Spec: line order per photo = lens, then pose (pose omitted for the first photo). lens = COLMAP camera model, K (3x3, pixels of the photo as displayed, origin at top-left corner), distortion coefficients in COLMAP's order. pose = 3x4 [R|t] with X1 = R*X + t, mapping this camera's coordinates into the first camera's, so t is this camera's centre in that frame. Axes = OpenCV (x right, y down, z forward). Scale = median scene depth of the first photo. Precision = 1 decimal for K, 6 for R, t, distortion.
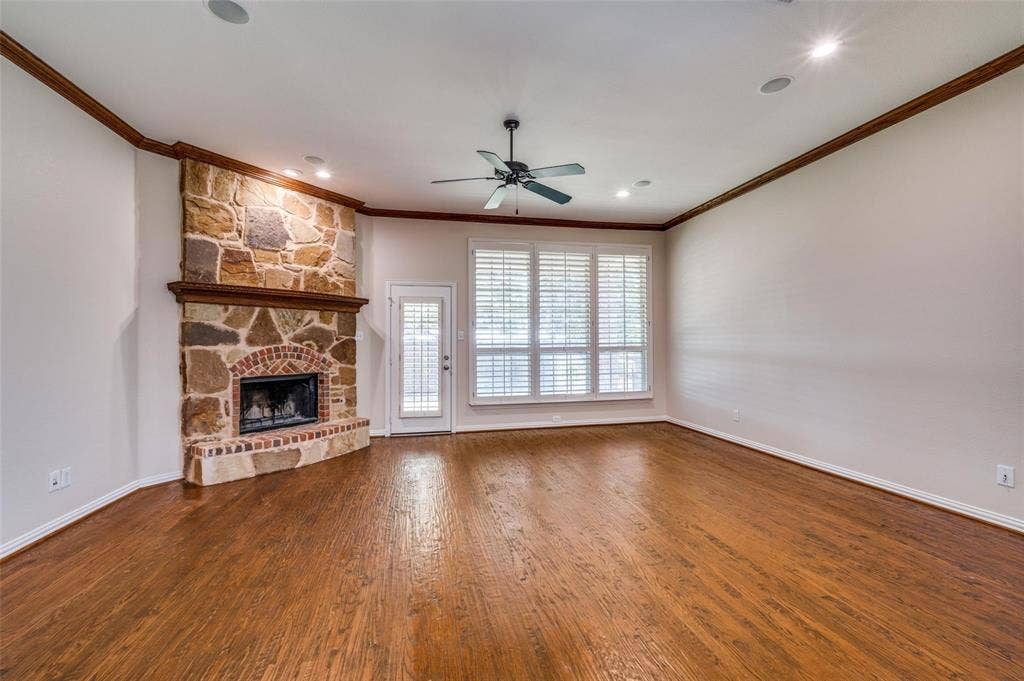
lens RADIAL K [[444.7, 0, 514.9], [0, 444.7, 340.4], [0, 0, 1]] dist [0.000066, 0.000006]
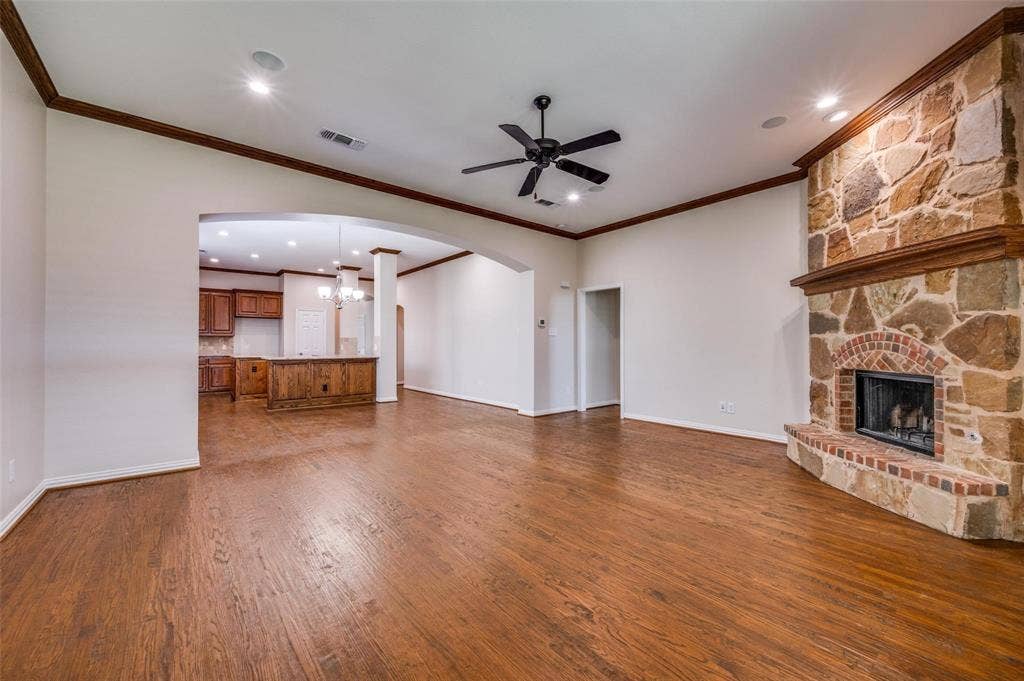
lens RADIAL K [[444.7, 0, 514.9], [0, 444.7, 340.4], [0, 0, 1]] dist [0.000066, 0.000006]
pose [[-0.899076, 0.002657, -0.437785, 0.348167], [0.008848, 0.999888, -0.012102, 0.028286], [0.437703, -0.014754, -0.898998, 1.366629]]
